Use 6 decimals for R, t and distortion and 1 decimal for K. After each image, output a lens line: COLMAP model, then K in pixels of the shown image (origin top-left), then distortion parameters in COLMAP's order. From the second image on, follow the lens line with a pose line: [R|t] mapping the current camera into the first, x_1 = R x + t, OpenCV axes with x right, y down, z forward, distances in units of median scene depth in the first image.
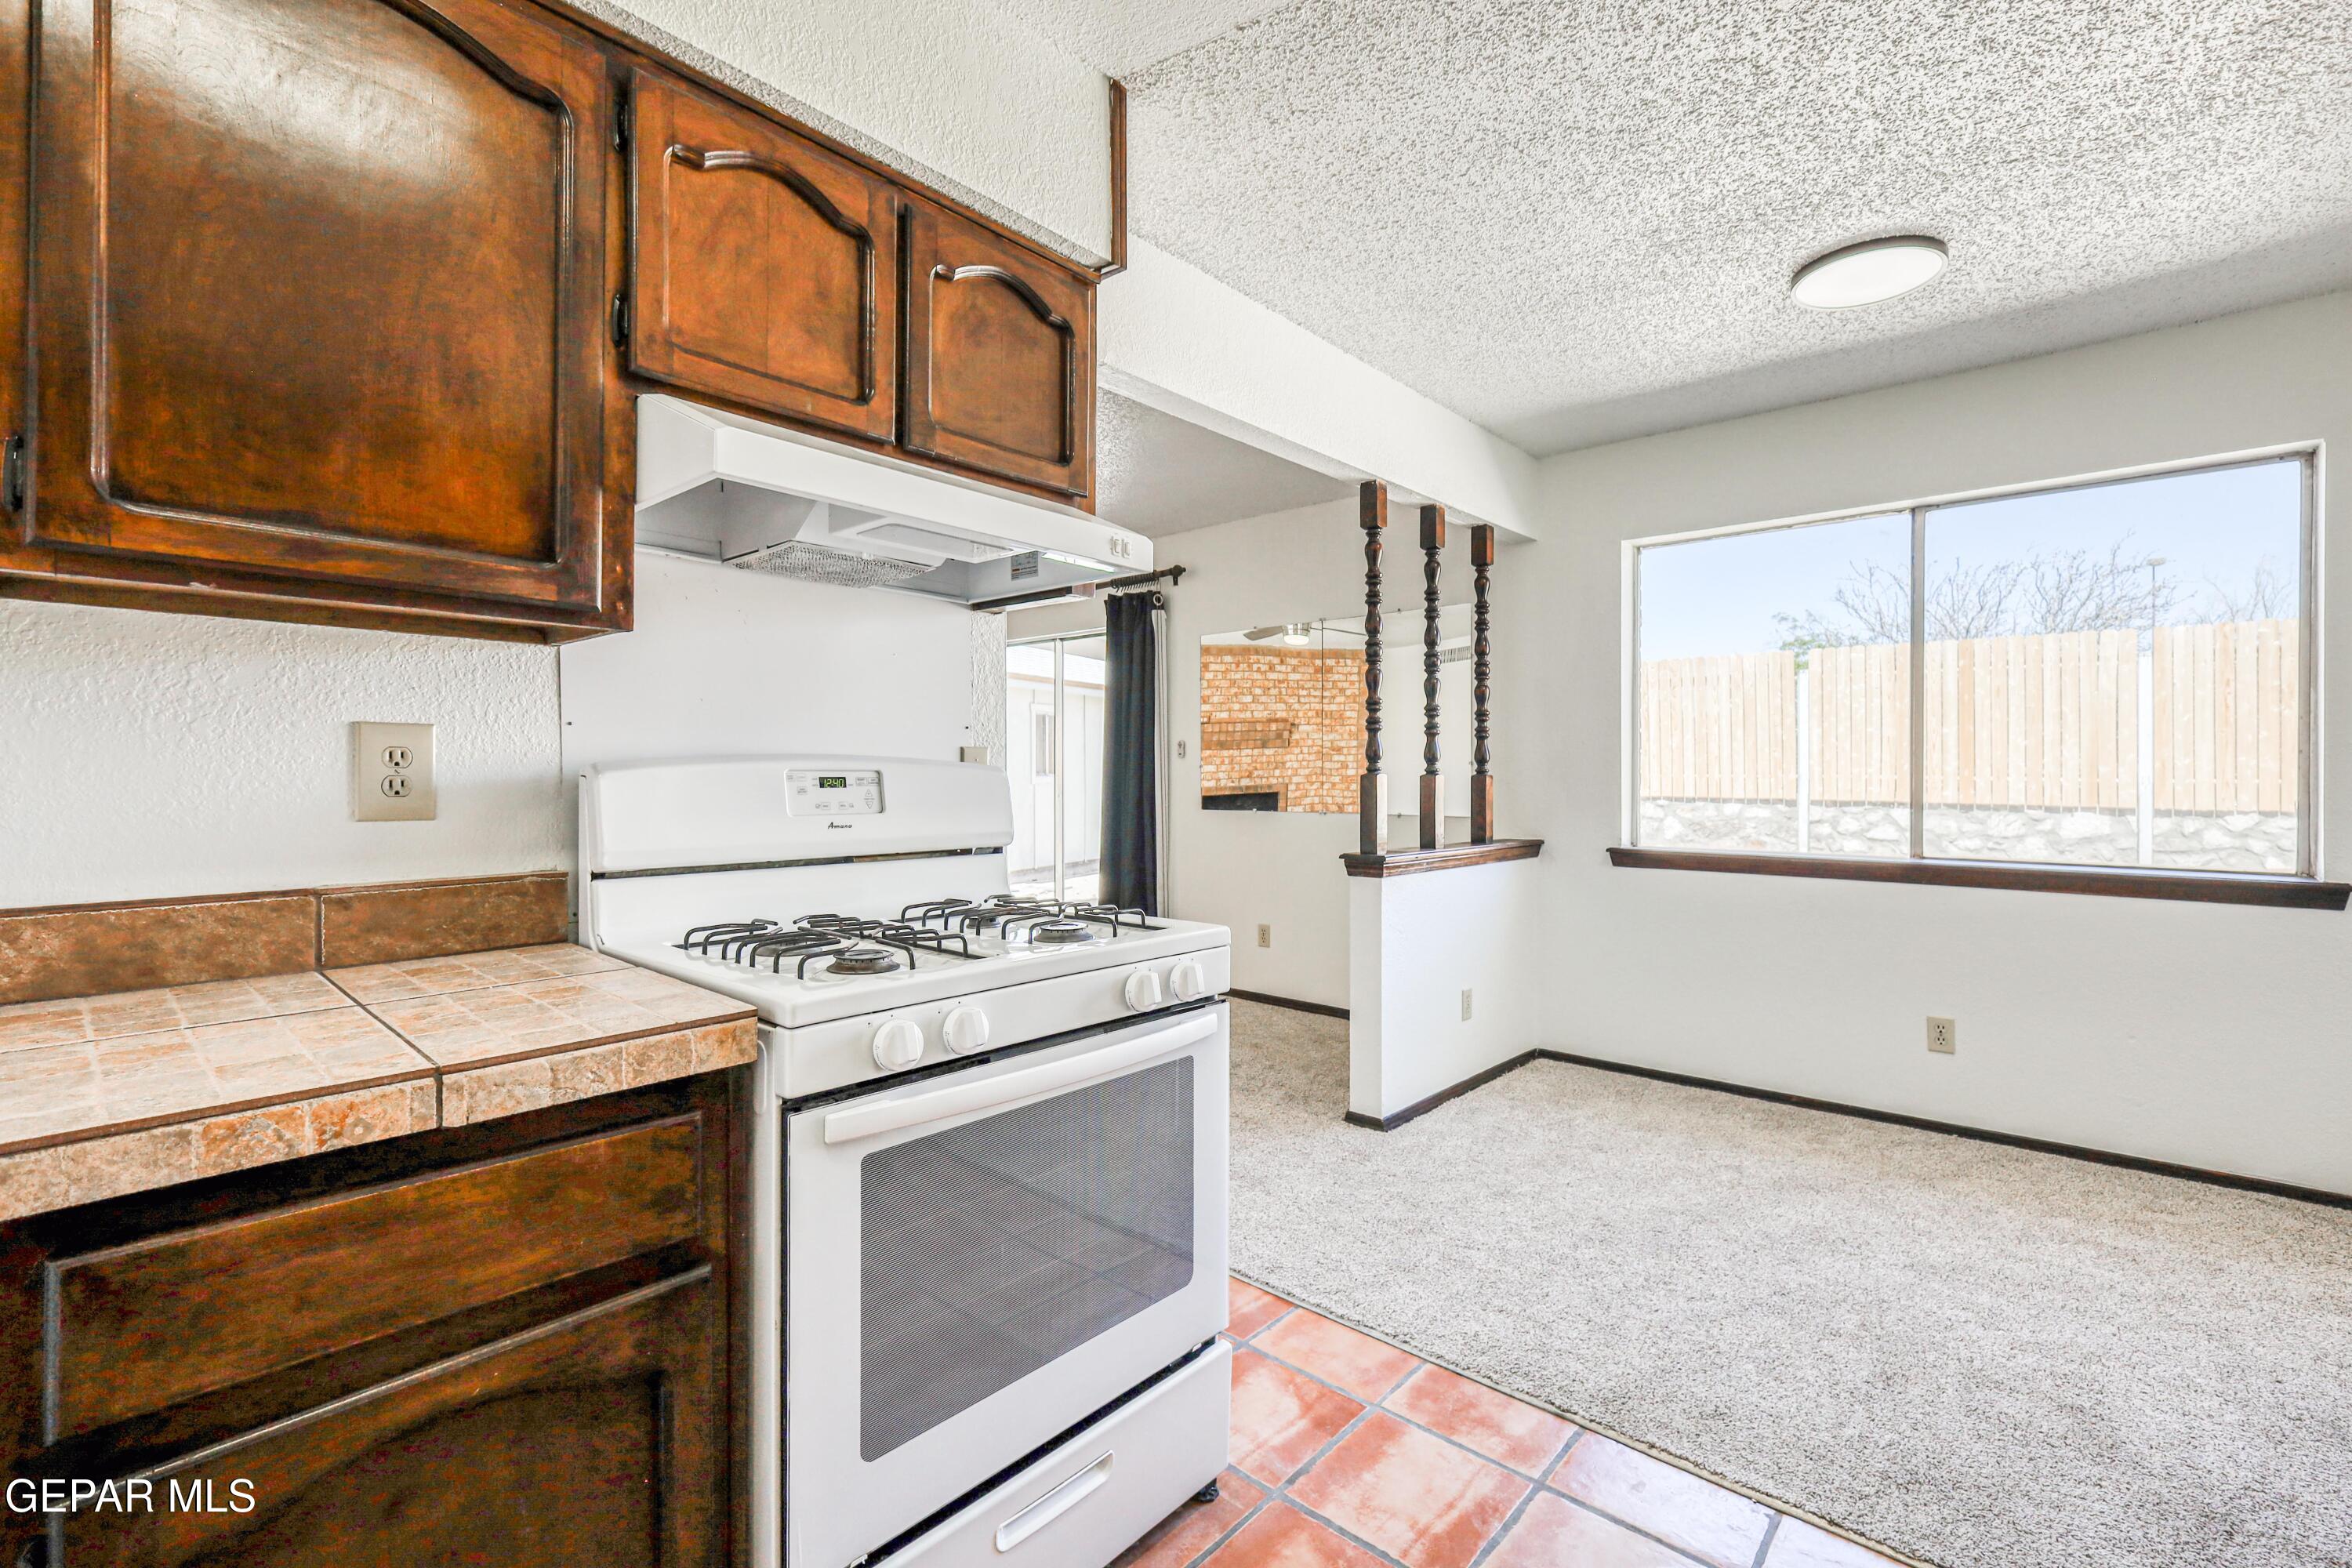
lens RADIAL K [[1014.1, 0, 1172.8], [0, 1014.1, 787.3], [0, 0, 1]] dist [-0.001674, 0.000200]
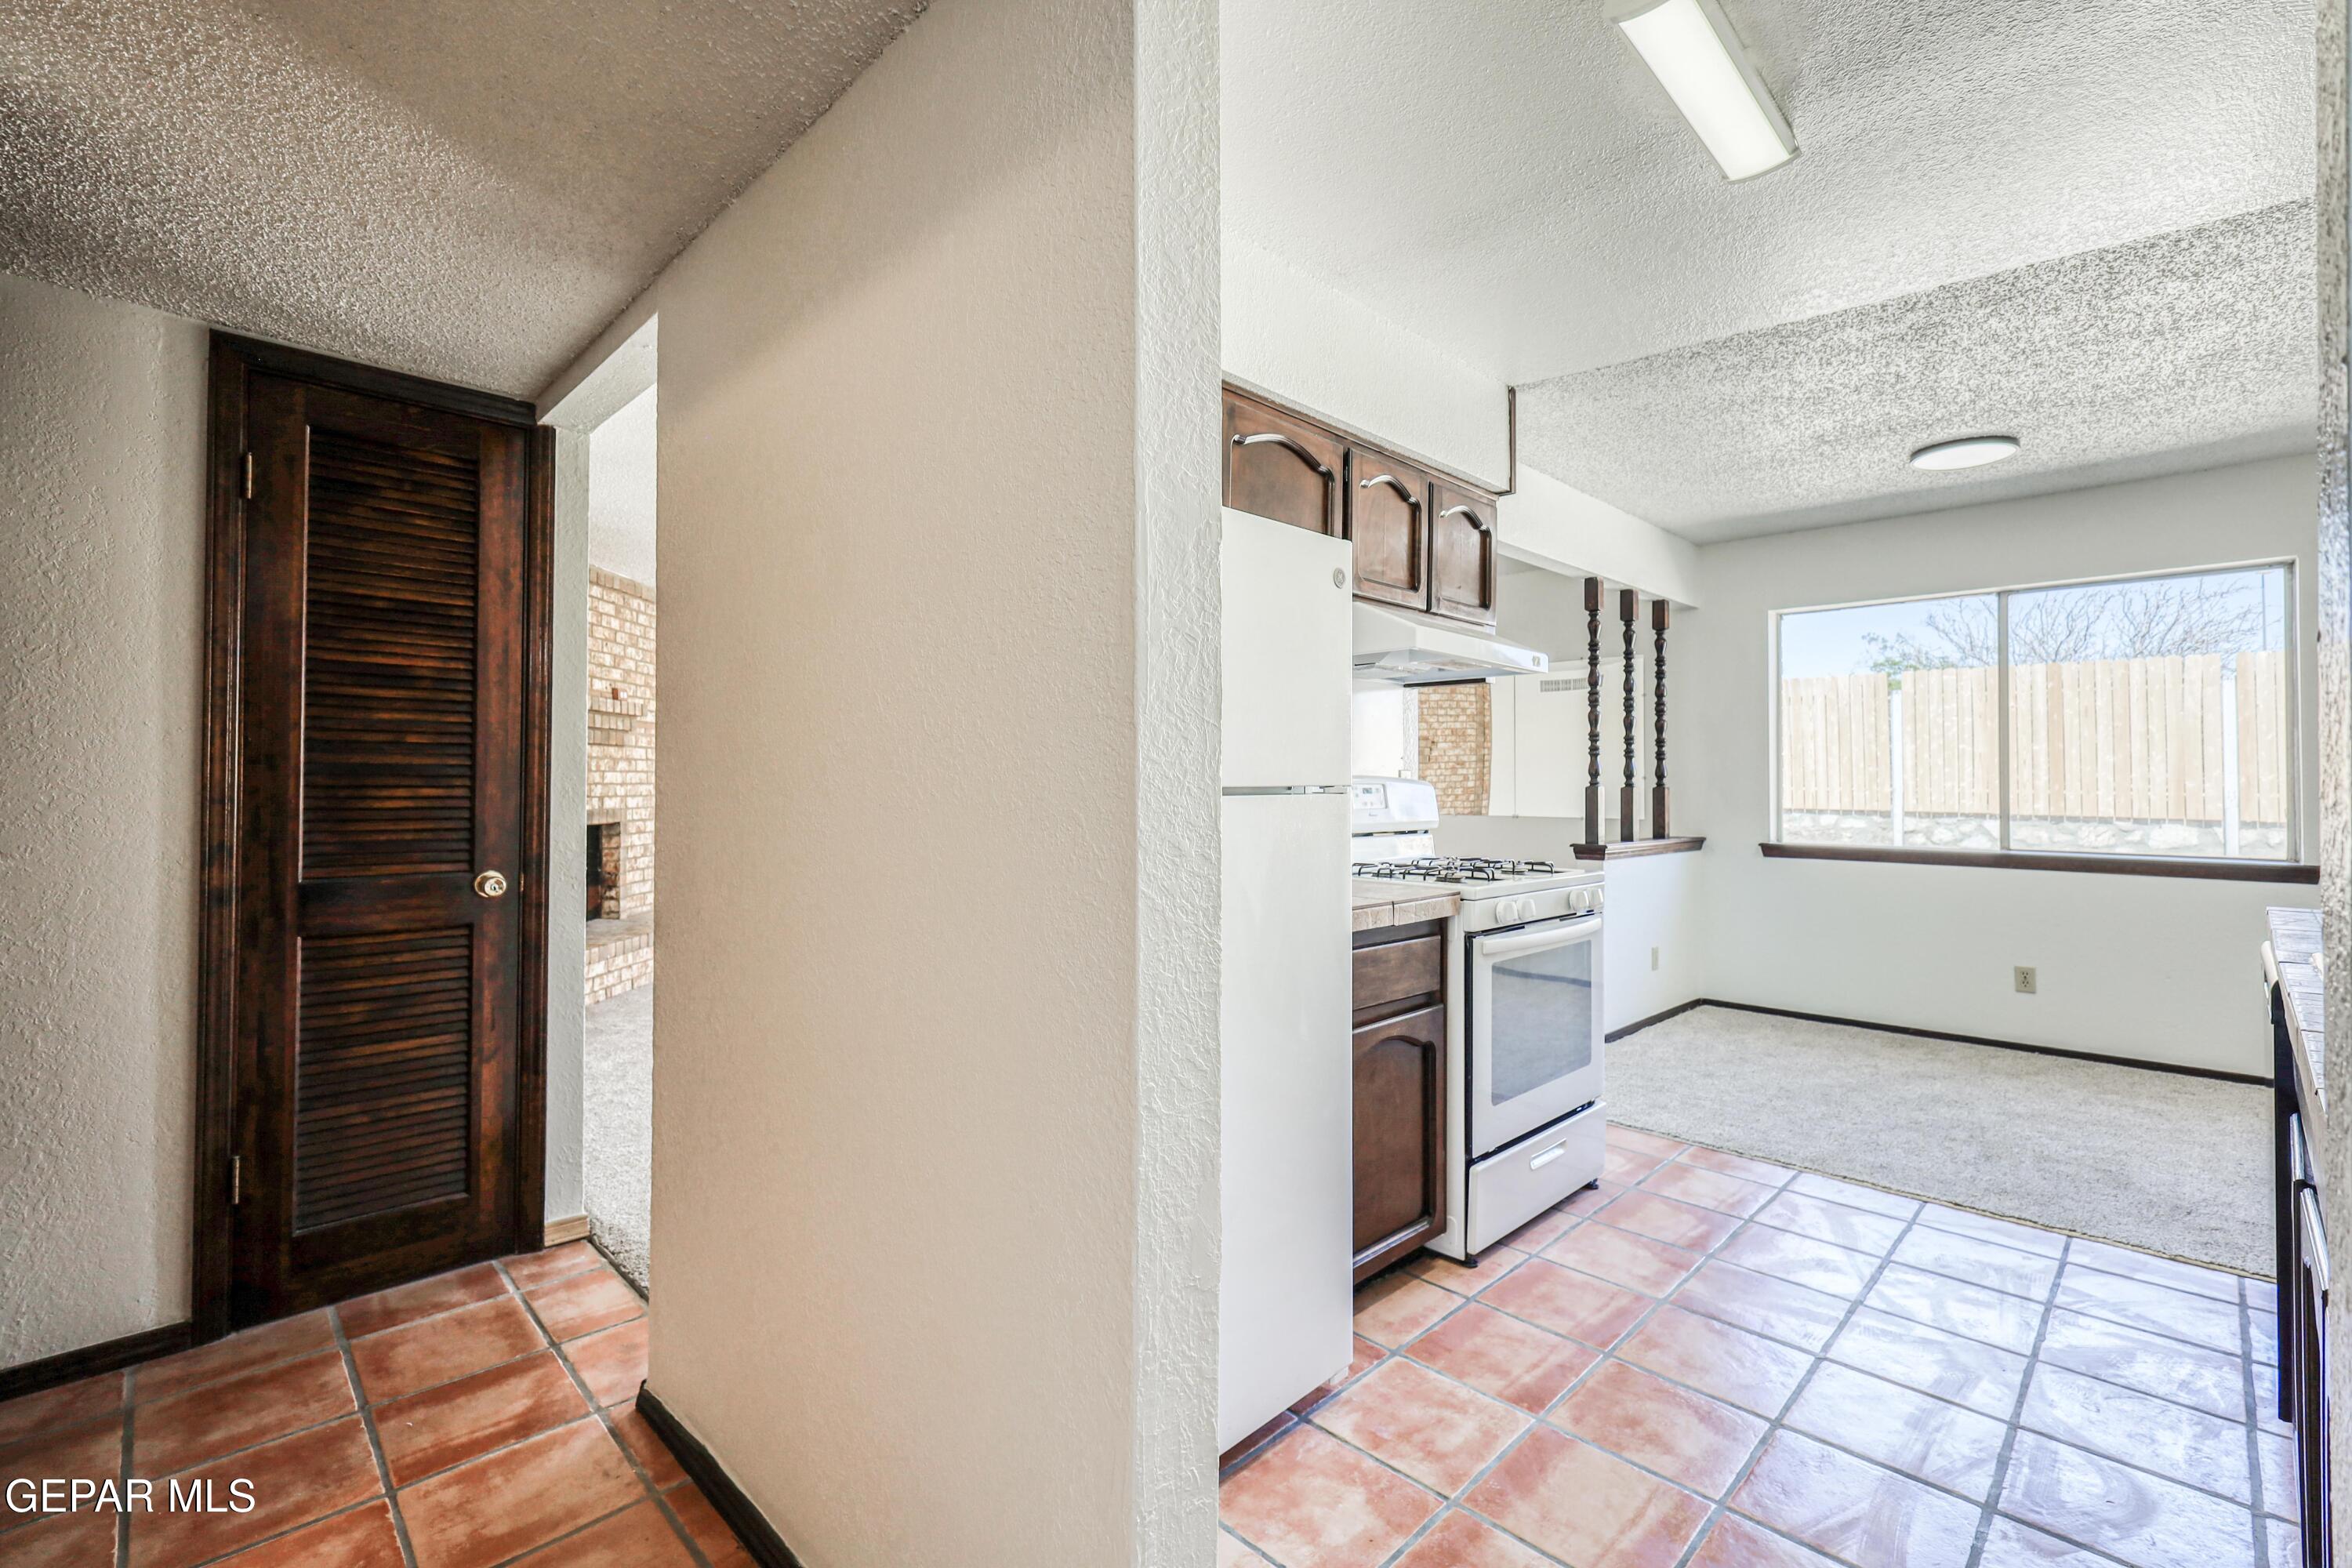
lens RADIAL K [[1019.1, 0, 1163.9], [0, 1019.1, 775.0], [0, 0, 1]] dist [-0.000100, -0.000120]
pose [[0.998186, 0.003471, -0.060112, -0.263171], [-0.004812, 0.999742, -0.022176, 0.004399], [0.060019, 0.022425, 0.997945, -0.368350]]
